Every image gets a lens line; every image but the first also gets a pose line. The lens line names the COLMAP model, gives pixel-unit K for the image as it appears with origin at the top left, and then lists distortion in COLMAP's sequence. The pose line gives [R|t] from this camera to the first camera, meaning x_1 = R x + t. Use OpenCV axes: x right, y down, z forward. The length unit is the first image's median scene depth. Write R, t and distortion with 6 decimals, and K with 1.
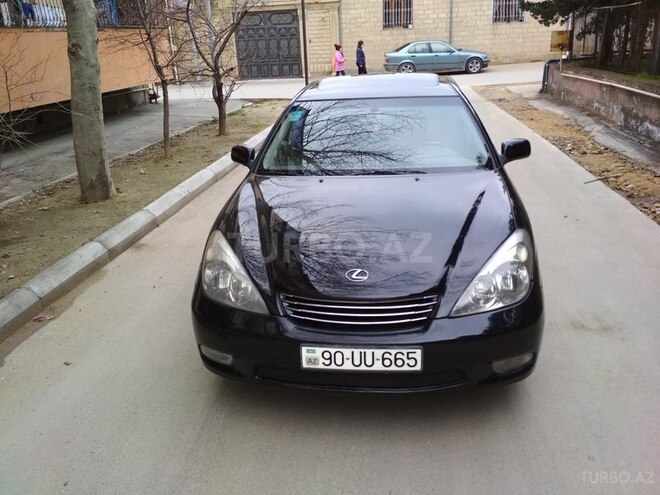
lens RADIAL K [[580.0, 0, 330.0], [0, 580.0, 247.5], [0, 0, 1]] dist [0.098605, -0.194229]
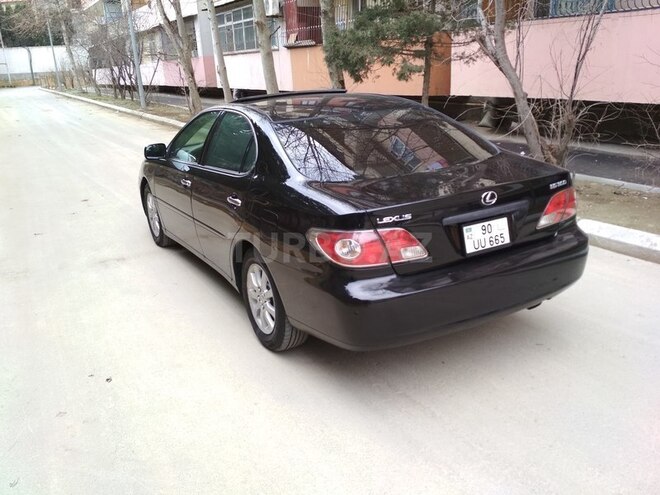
lens RADIAL K [[580.0, 0, 330.0], [0, 580.0, 247.5], [0, 0, 1]] dist [0.098605, -0.194229]
pose [[-0.803178, 0.253882, -0.538934, 0.446064], [-0.121697, 0.815649, 0.565603, -0.450223], [0.583177, 0.519866, -0.624215, 1.253964]]
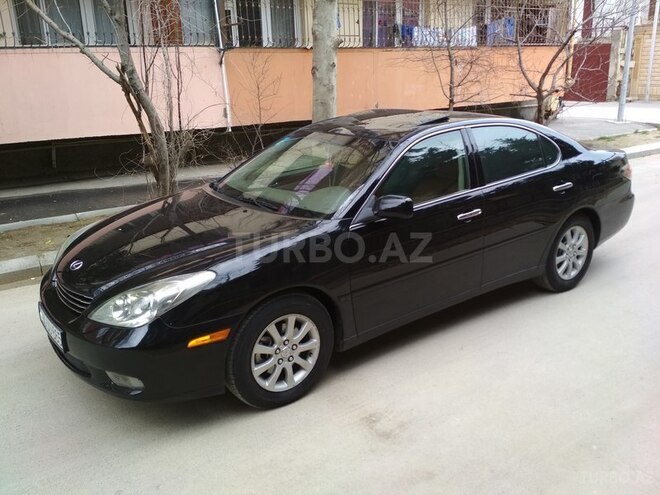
lens RADIAL K [[580.0, 0, 330.0], [0, 580.0, 247.5], [0, 0, 1]] dist [0.098605, -0.194229]
pose [[0.682881, 0.237519, -0.690838, 0.512488], [-0.248339, 0.964826, 0.086241, -0.093038], [0.687023, 0.112669, 0.717847, 0.181665]]
